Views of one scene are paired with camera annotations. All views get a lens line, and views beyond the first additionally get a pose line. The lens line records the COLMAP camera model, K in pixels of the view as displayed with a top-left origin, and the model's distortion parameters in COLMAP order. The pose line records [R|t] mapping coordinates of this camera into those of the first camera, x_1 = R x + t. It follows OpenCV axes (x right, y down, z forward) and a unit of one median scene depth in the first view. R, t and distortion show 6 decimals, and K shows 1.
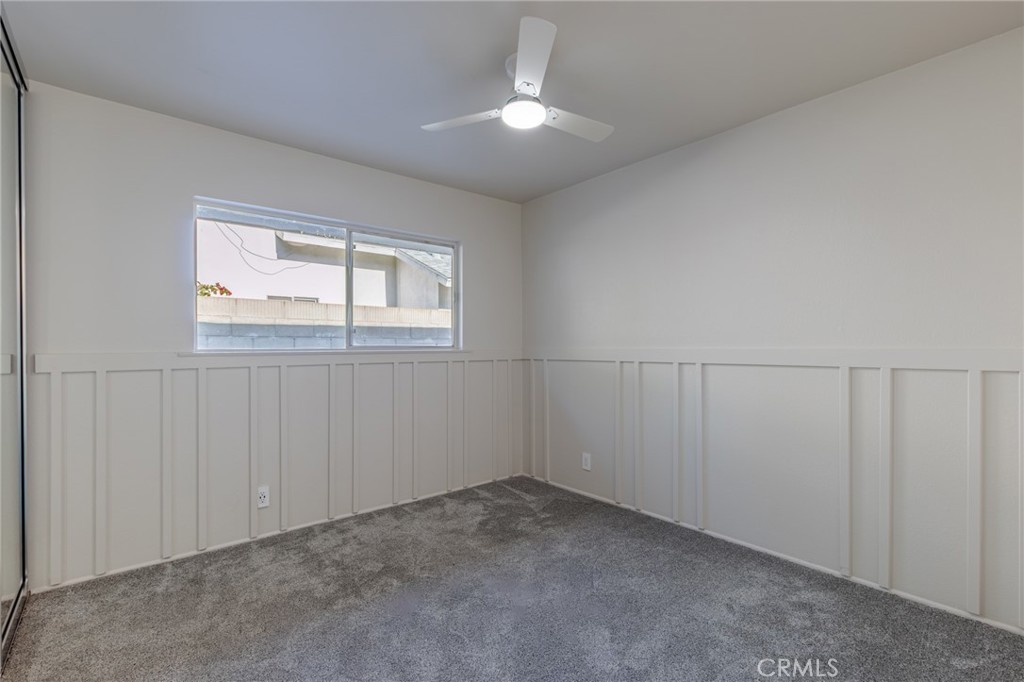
lens RADIAL K [[467.8, 0, 513.2], [0, 467.8, 343.2], [0, 0, 1]] dist [0.000593, -0.000321]
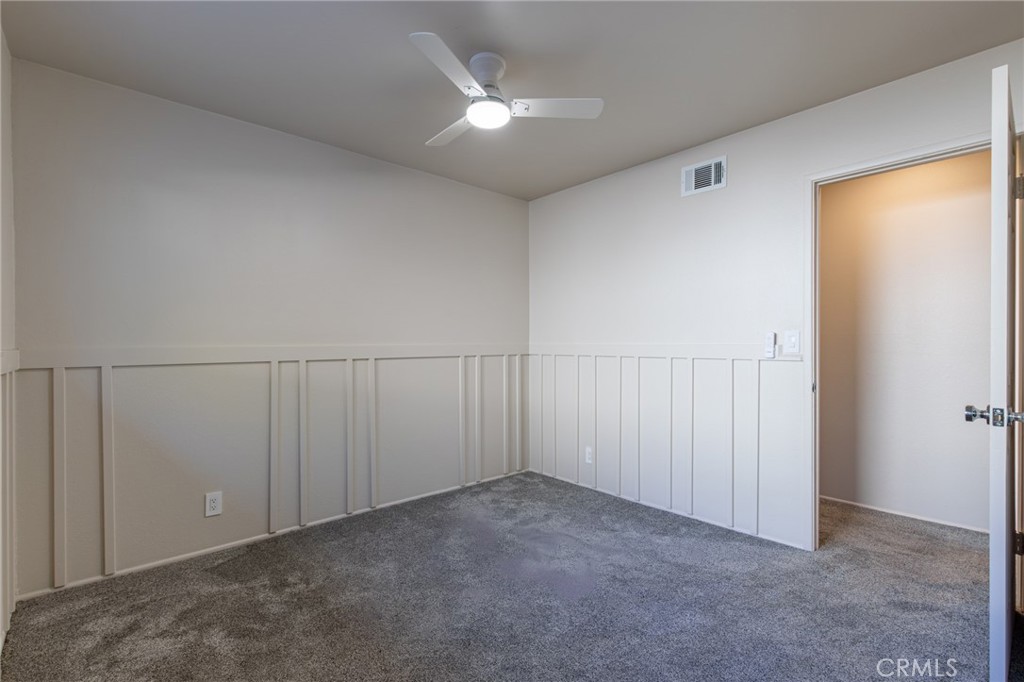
lens RADIAL K [[467.8, 0, 513.3], [0, 467.8, 345.2], [0, 0, 1]] dist [0.000593, -0.000321]
pose [[-0.037497, -0.004810, 0.999285, -0.769565], [-0.006185, 0.999970, 0.004581, 0.004848], [-0.999278, -0.006009, -0.037526, 0.759277]]
